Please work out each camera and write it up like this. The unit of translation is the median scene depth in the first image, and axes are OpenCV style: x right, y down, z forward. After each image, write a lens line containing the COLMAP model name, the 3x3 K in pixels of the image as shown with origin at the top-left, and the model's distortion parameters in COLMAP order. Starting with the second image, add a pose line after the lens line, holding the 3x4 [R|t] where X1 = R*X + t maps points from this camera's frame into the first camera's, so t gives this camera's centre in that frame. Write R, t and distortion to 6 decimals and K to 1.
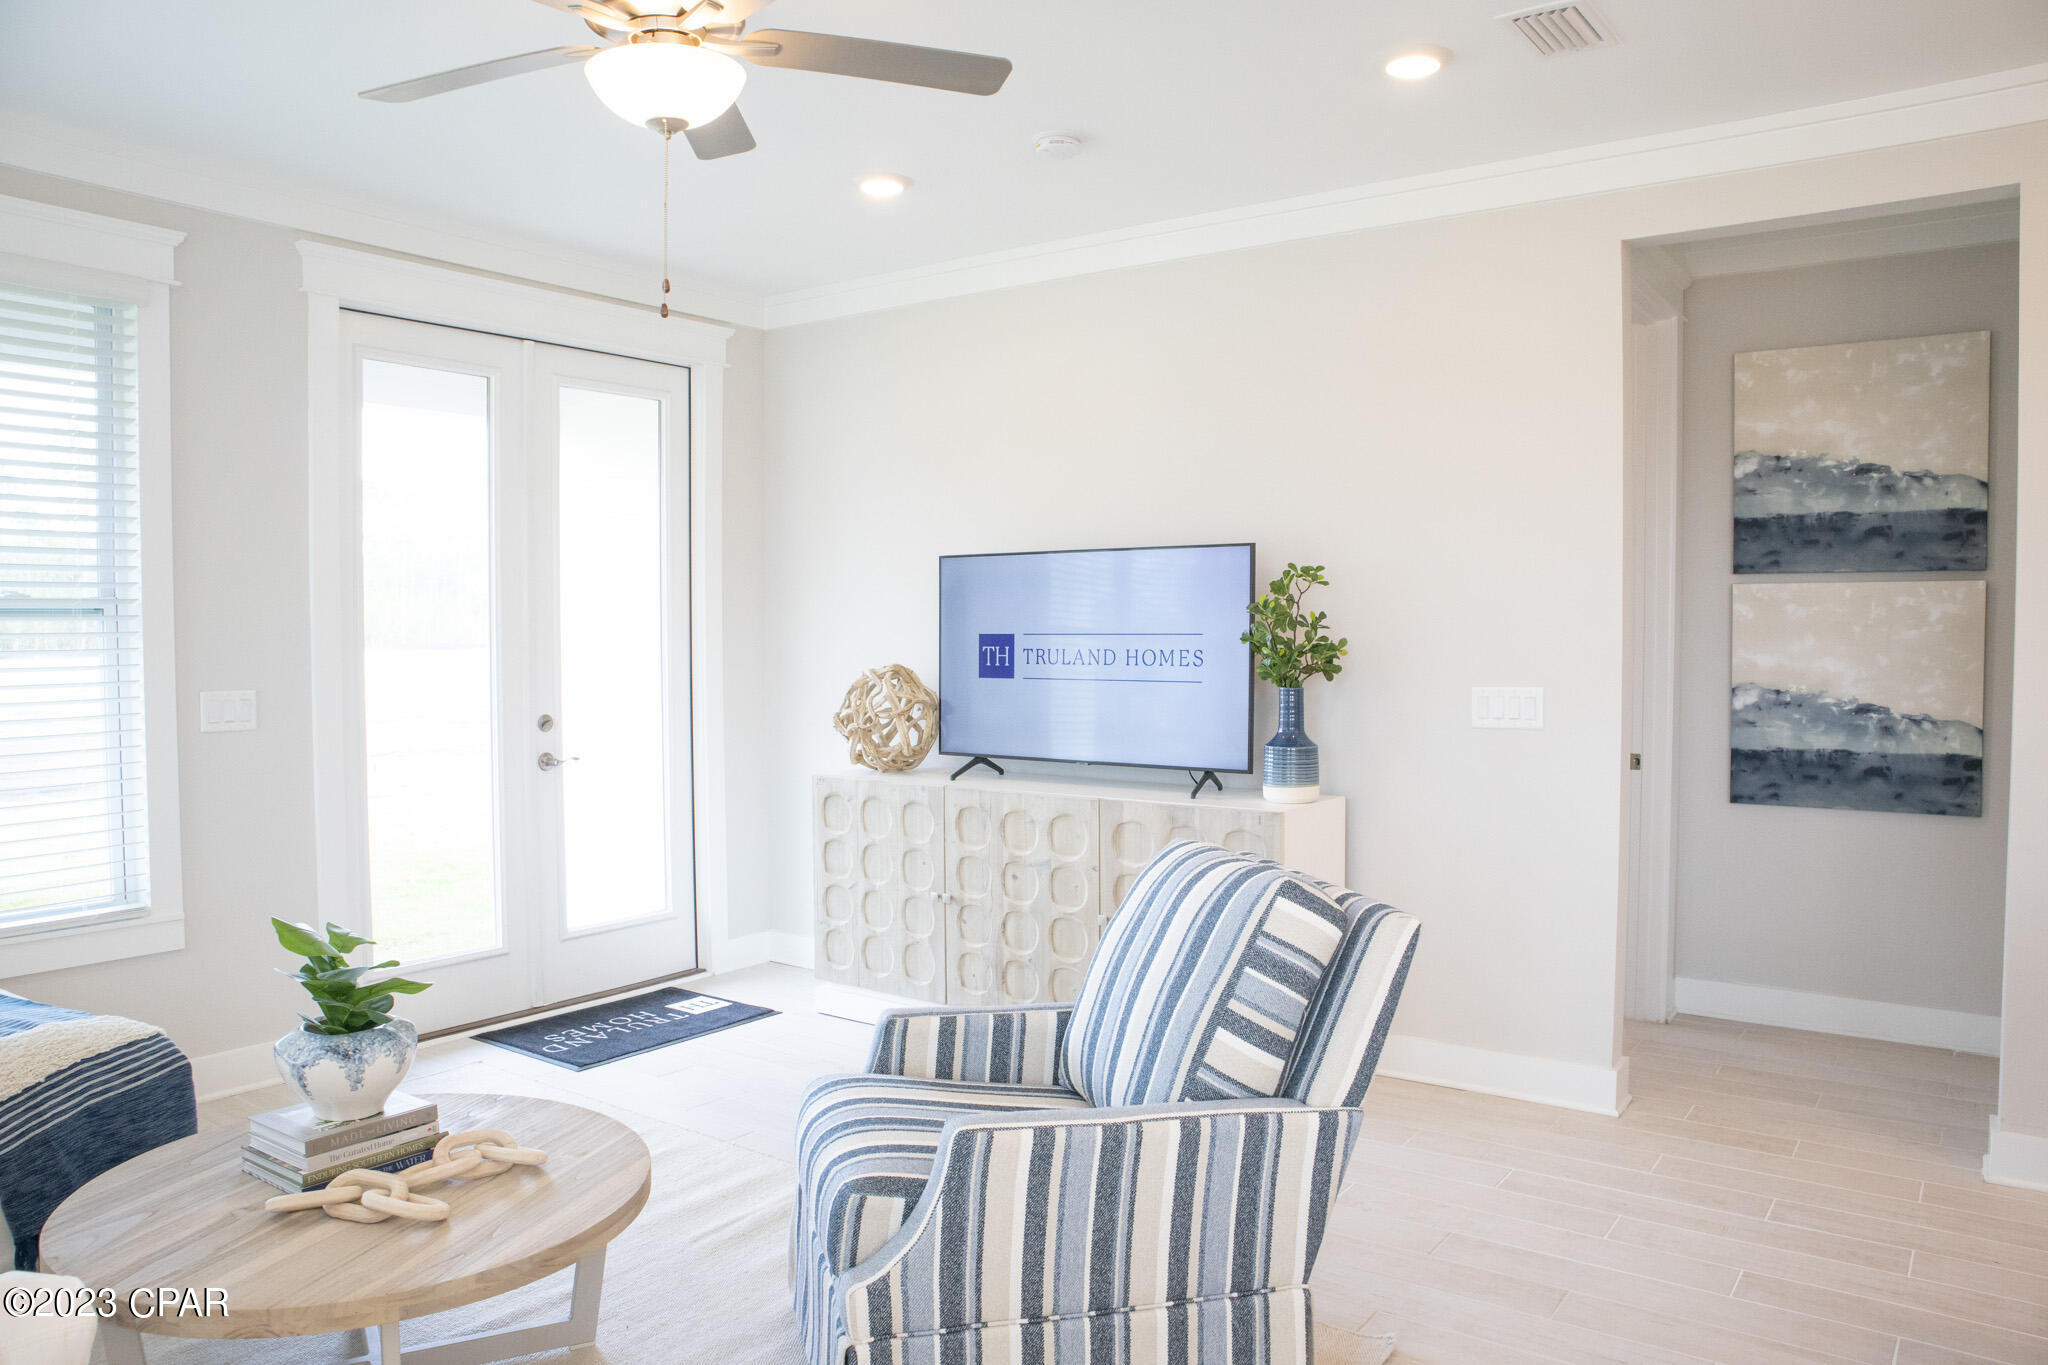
lens RADIAL K [[1431.6, 0, 1014.7], [0, 1431.6, 675.1], [0, 0, 1]] dist [-0.123533, 0.075972]
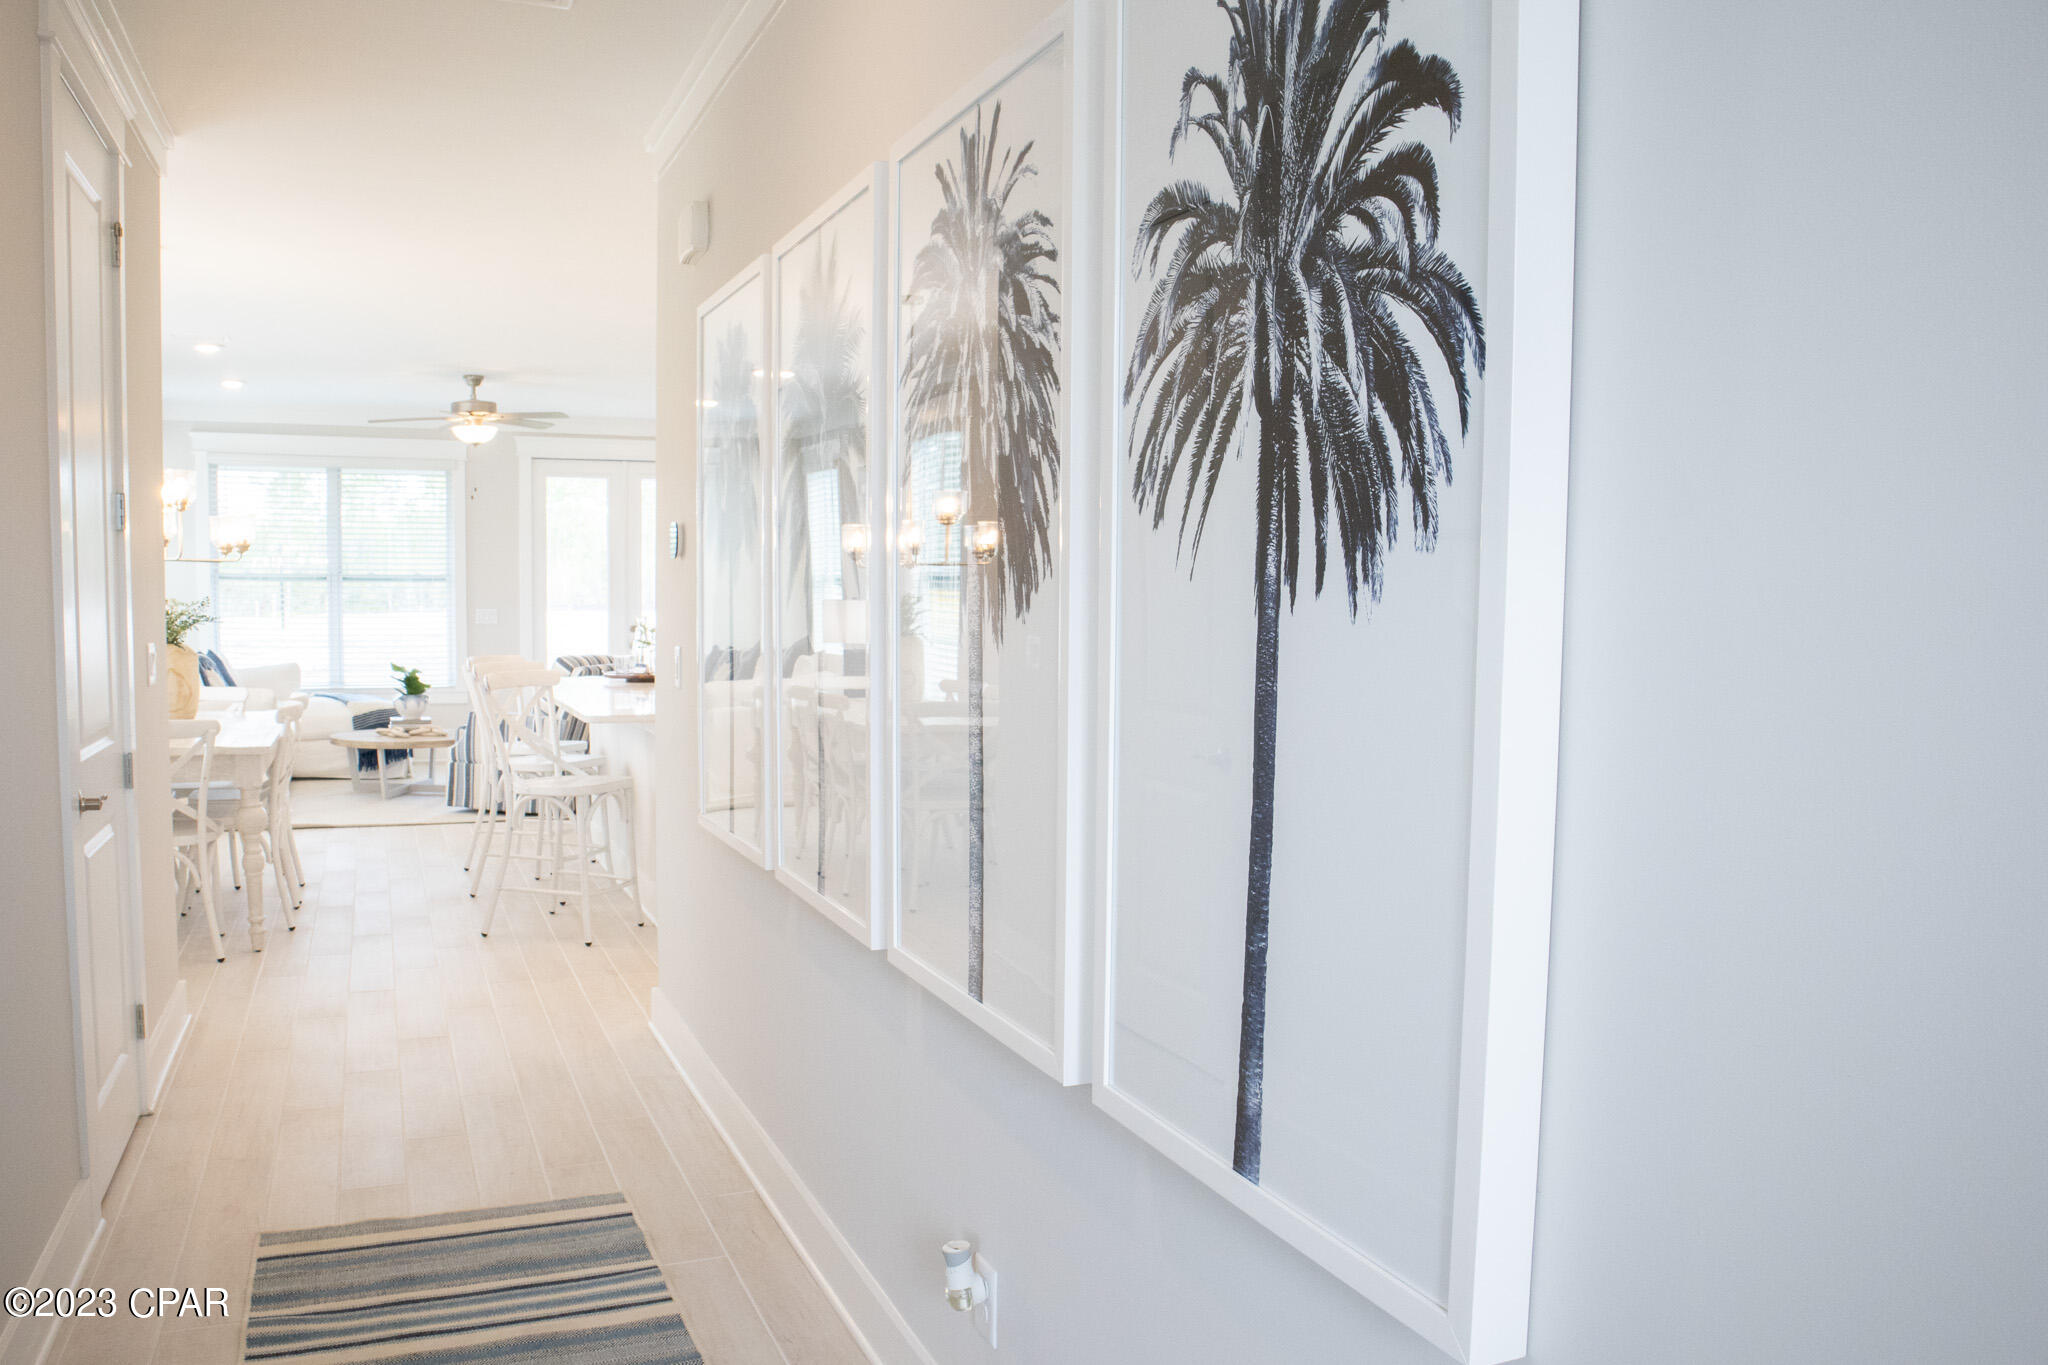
lens RADIAL K [[1547.5, 0, 968.0], [0, 1547.5, 720.5], [0, 0, 1]] dist [-0.140228, 0.094068]
pose [[0.839249, 0.056499, -0.540804, 1.927237], [-0.031084, 0.997946, 0.056020, 0.032504], [0.542858, -0.030205, 0.839281, -1.036081]]
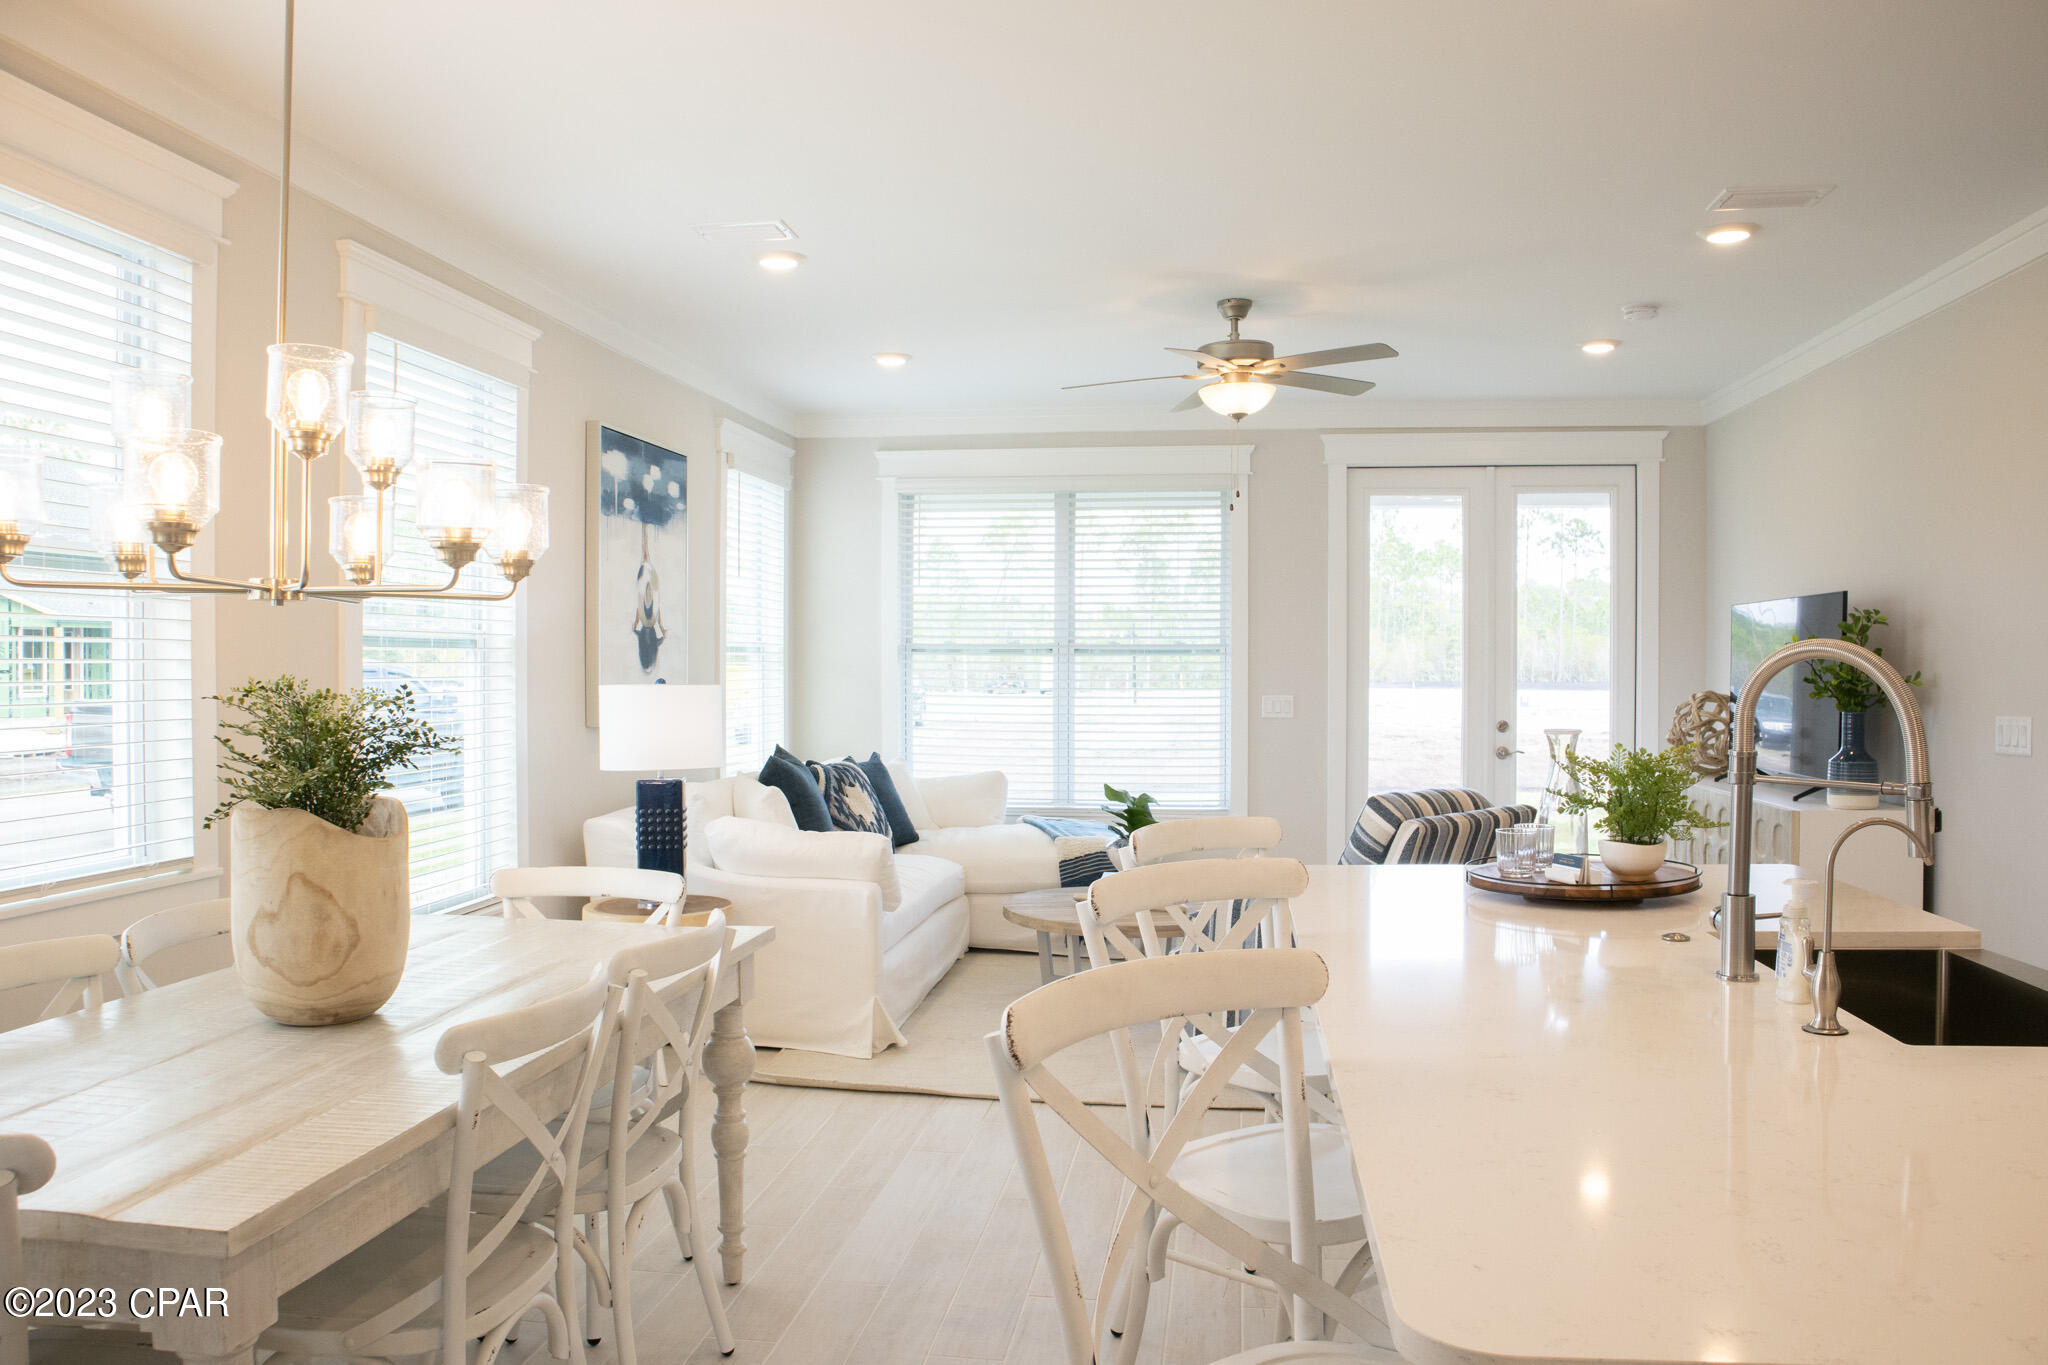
lens RADIAL K [[1467.5, 0, 1024.0], [0, 1467.5, 682.5], [0, 0, 1]] dist [-0.120457, 0.081378]
pose [[0.459221, 0.012705, -0.888231, 1.010010], [-0.030889, 0.999521, -0.001673, 0.007923], [0.887785, 0.028205, 0.459394, -0.168732]]
